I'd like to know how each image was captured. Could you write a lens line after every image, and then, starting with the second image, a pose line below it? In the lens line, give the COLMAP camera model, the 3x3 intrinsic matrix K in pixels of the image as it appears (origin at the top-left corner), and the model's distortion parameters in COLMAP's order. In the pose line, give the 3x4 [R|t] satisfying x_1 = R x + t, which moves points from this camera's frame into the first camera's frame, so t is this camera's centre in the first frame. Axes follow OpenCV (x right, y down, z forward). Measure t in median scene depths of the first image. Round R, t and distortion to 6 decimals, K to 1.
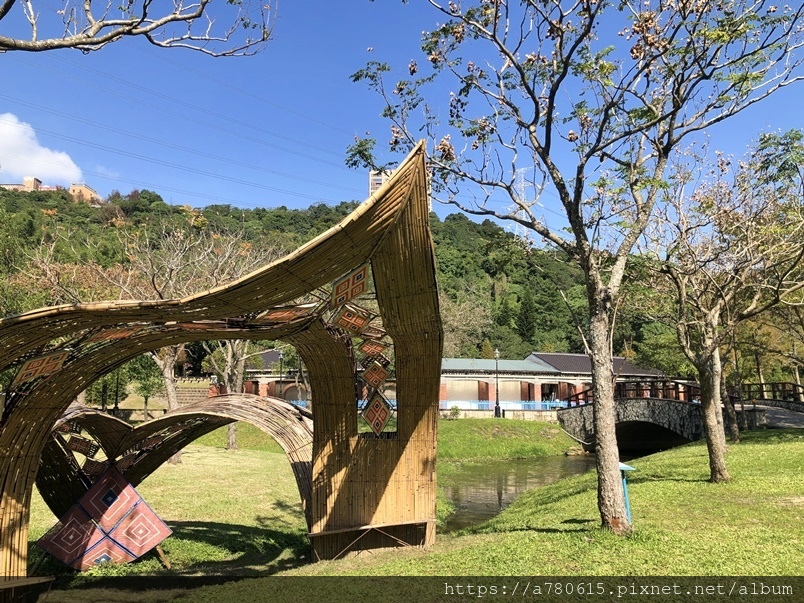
lens RADIAL K [[657.9, 0, 397.9], [0, 657.9, 297.2], [0, 0, 1]] dist [0.026527, -0.016627]
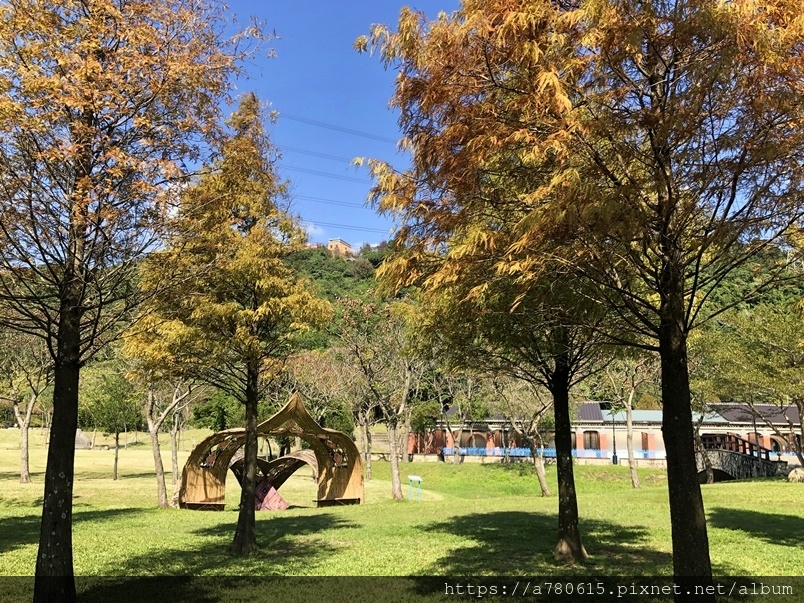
lens RADIAL K [[714.3, 0, 404.4], [0, 714.3, 302.4], [0, 0, 1]] dist [0.011923, 0.015909]
pose [[0.932613, -0.069716, -0.354079, 0.195582], [0.054205, 0.997093, -0.053550, -0.043873], [0.356783, 0.030748, 0.933681, -0.251393]]
